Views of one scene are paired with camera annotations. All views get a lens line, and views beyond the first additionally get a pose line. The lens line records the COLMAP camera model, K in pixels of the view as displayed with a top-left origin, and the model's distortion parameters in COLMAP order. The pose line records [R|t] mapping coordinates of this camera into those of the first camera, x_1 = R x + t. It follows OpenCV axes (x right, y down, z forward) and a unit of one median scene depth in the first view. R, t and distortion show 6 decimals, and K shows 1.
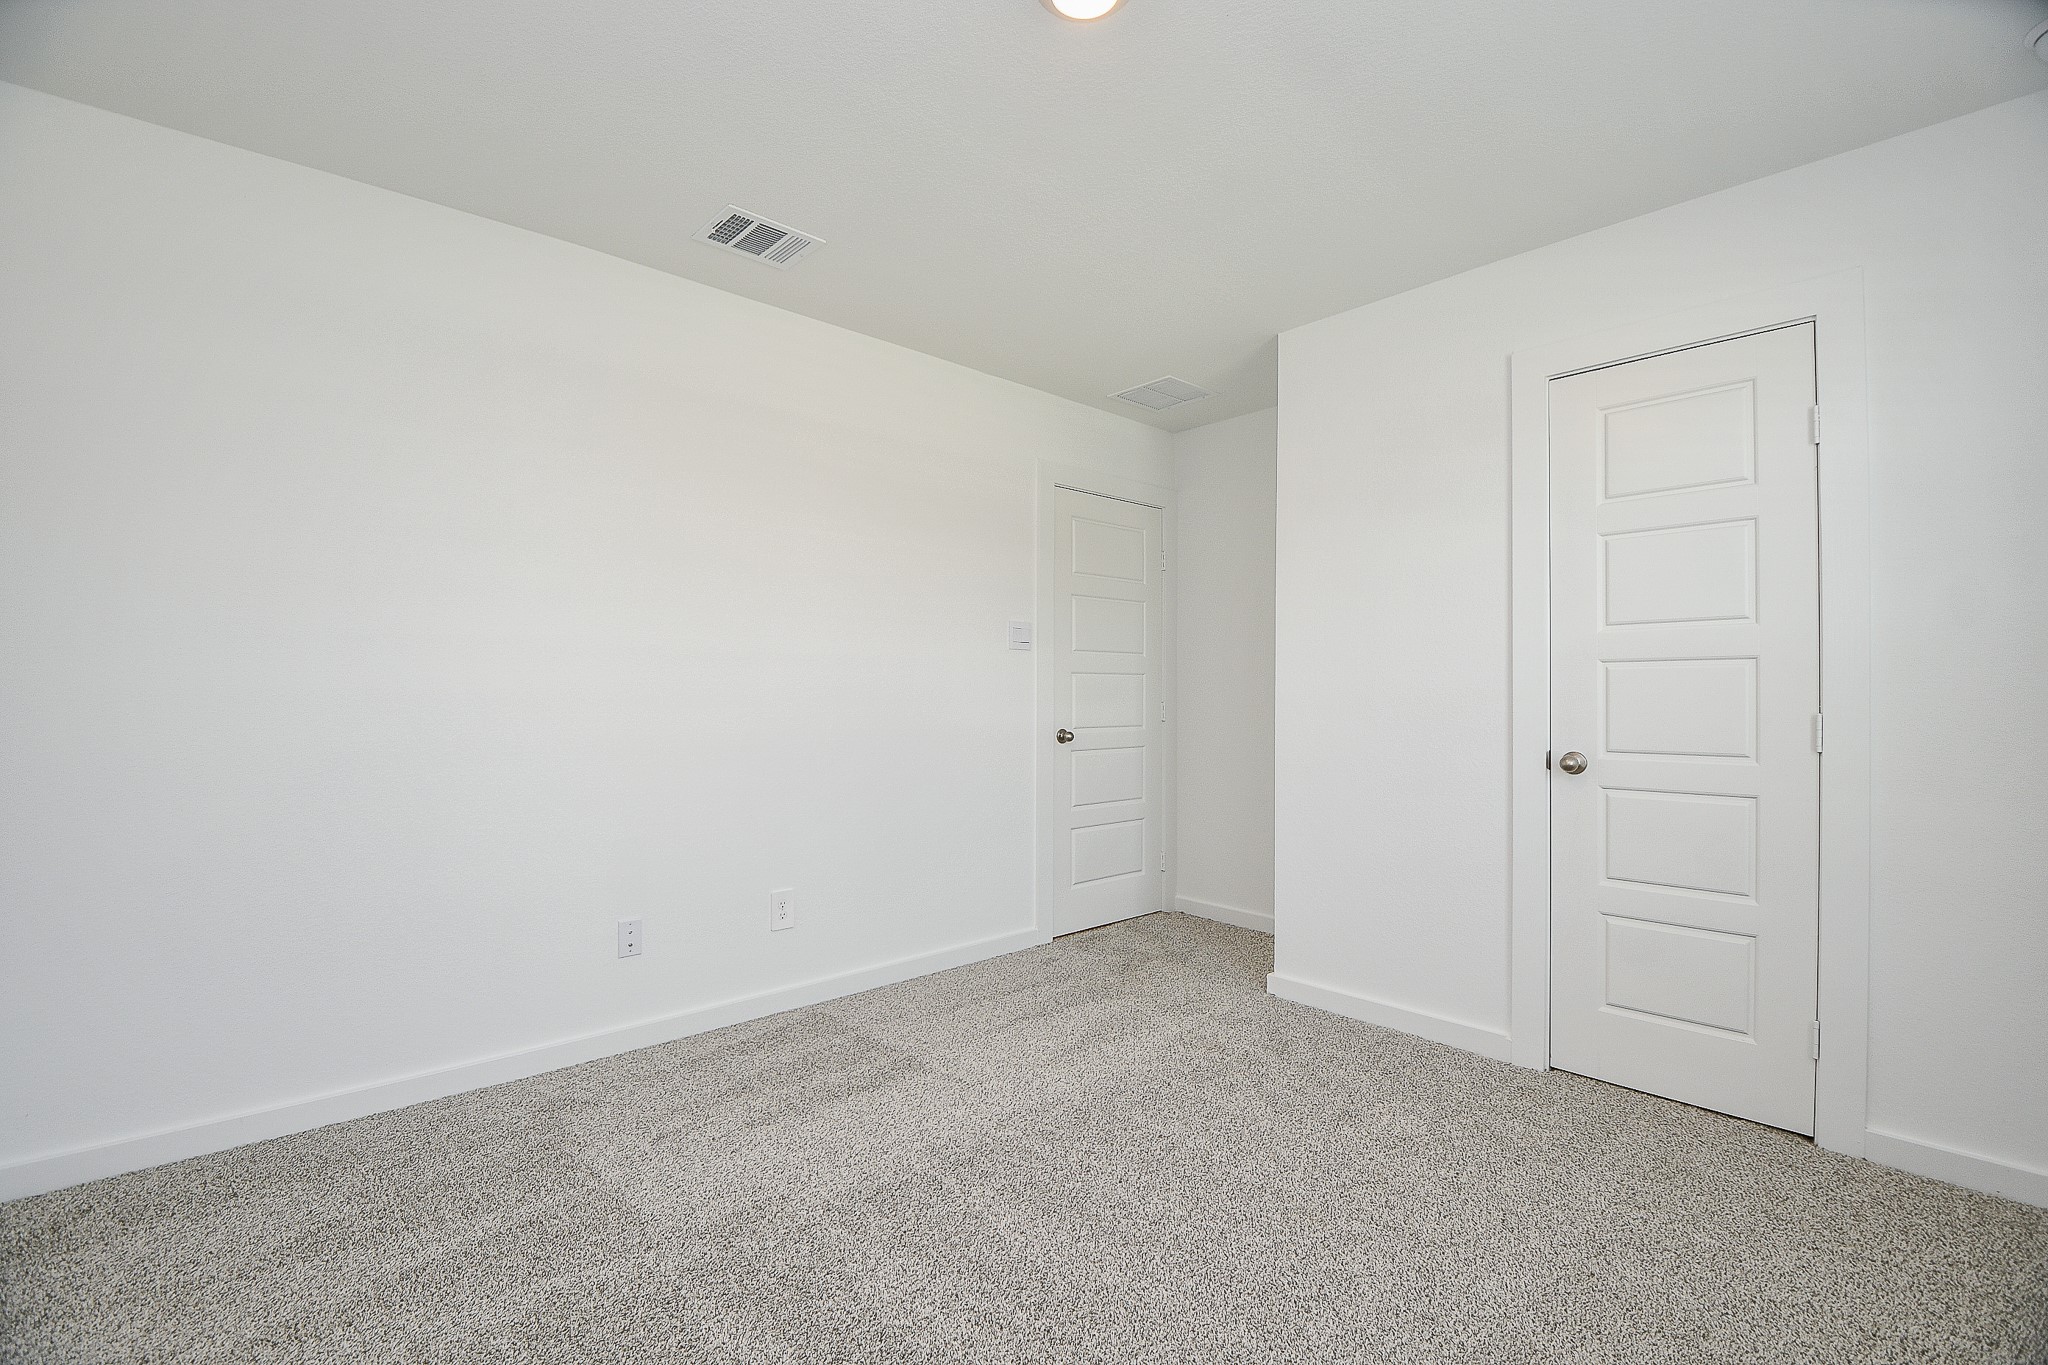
lens RADIAL K [[899.6, 0, 1026.9], [0, 899.6, 693.3], [0, 0, 1]] dist [-0.000406, -0.014765]
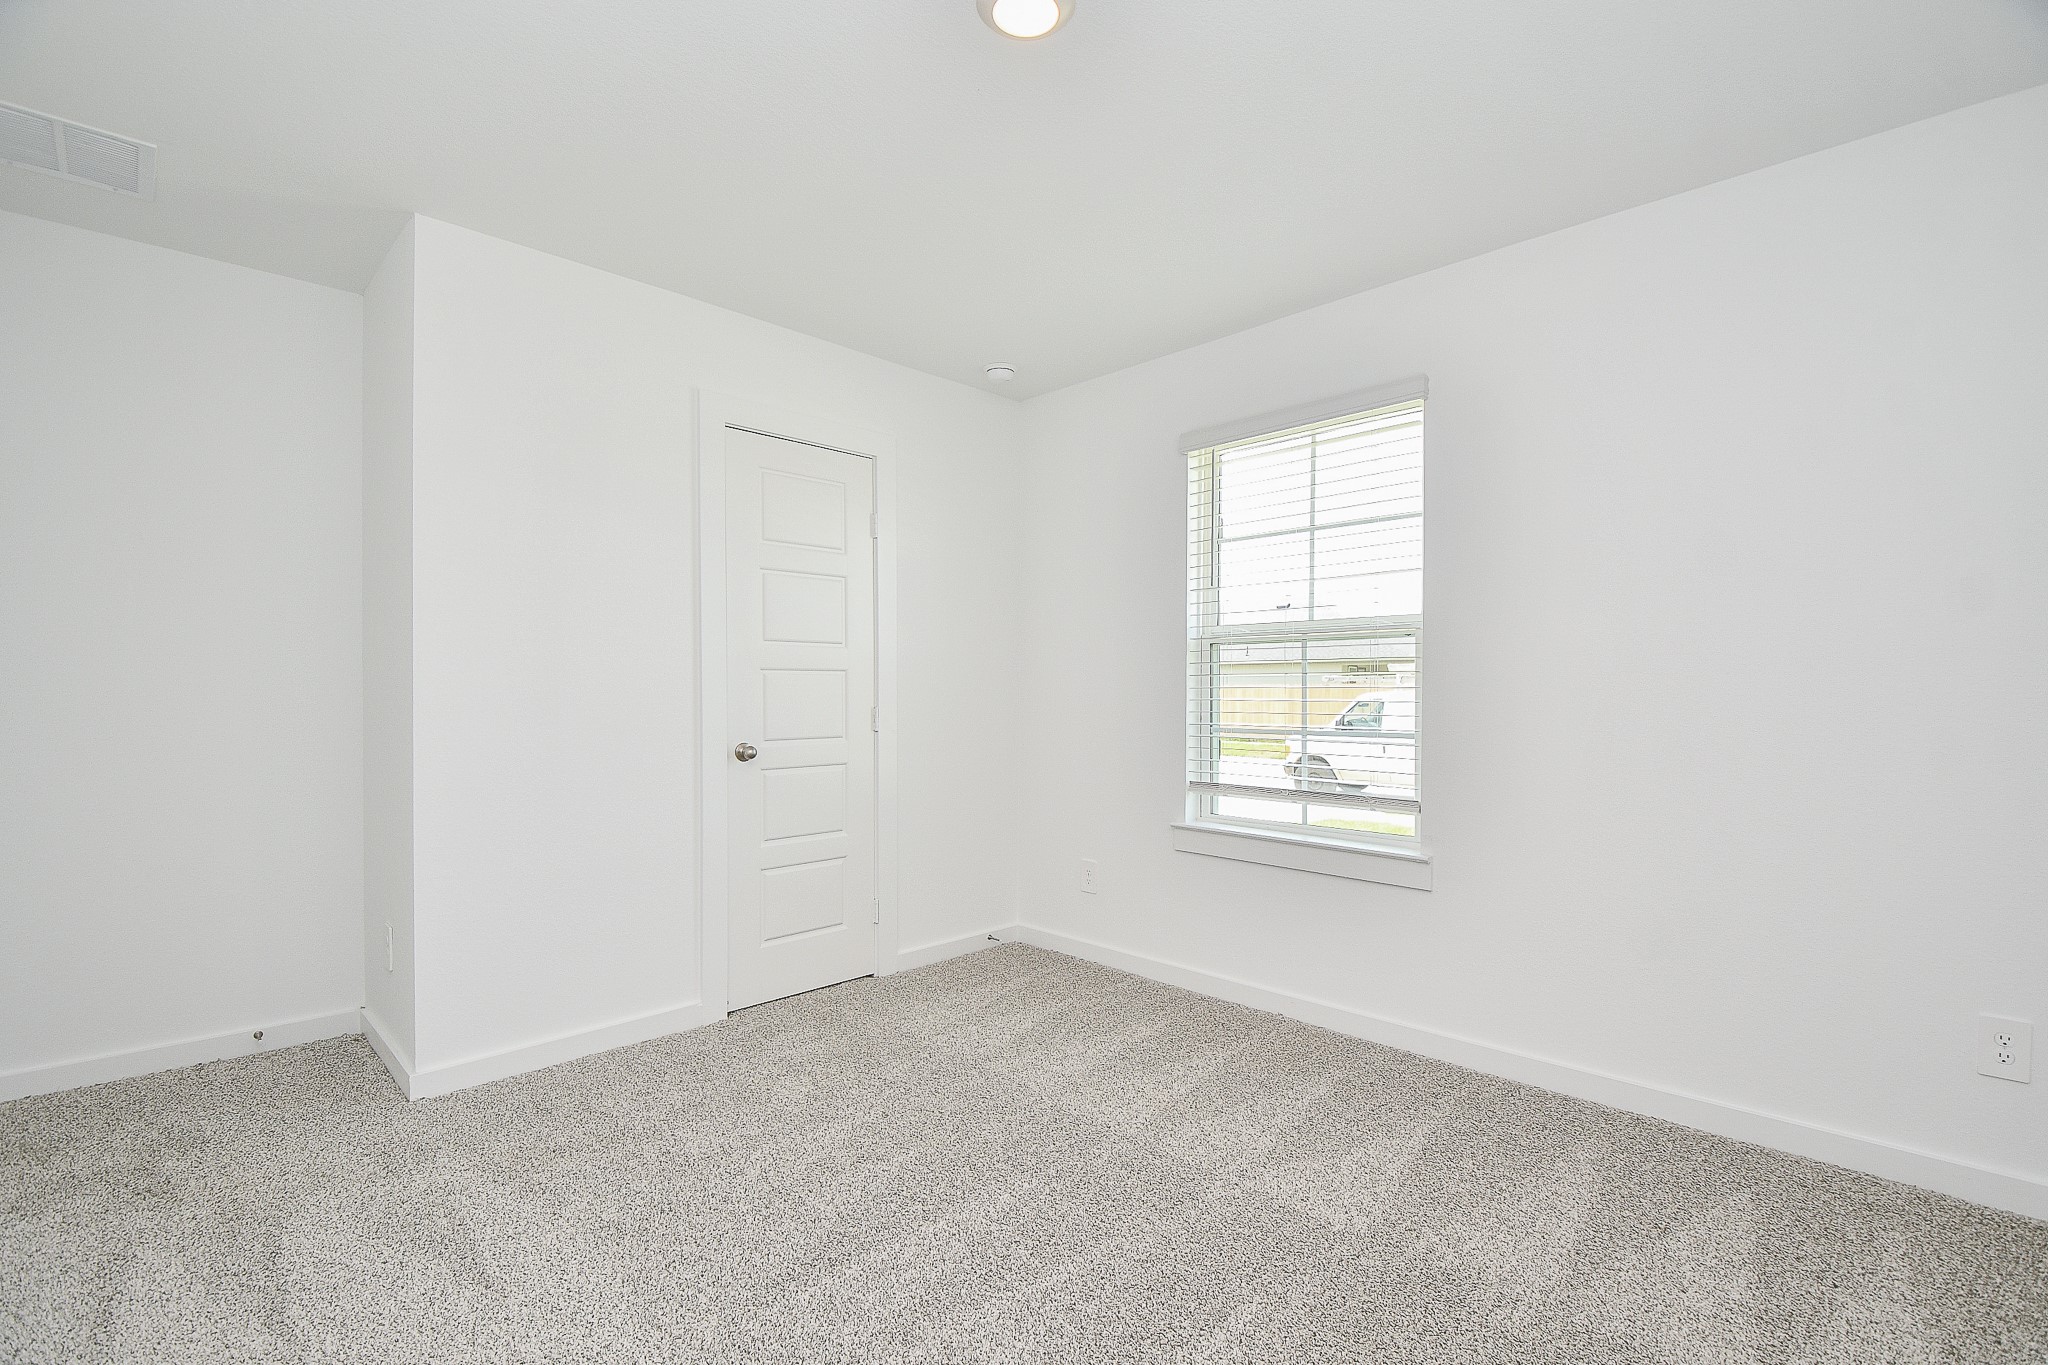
lens RADIAL K [[899.6, 0, 1026.9], [0, 899.6, 693.3], [0, 0, 1]] dist [-0.000406, -0.014765]
pose [[-0.050354, -0.002055, 0.998729, -0.700855], [-0.000190, 0.999998, 0.002048, -0.004682], [-0.998731, -0.000087, -0.050354, 0.766995]]
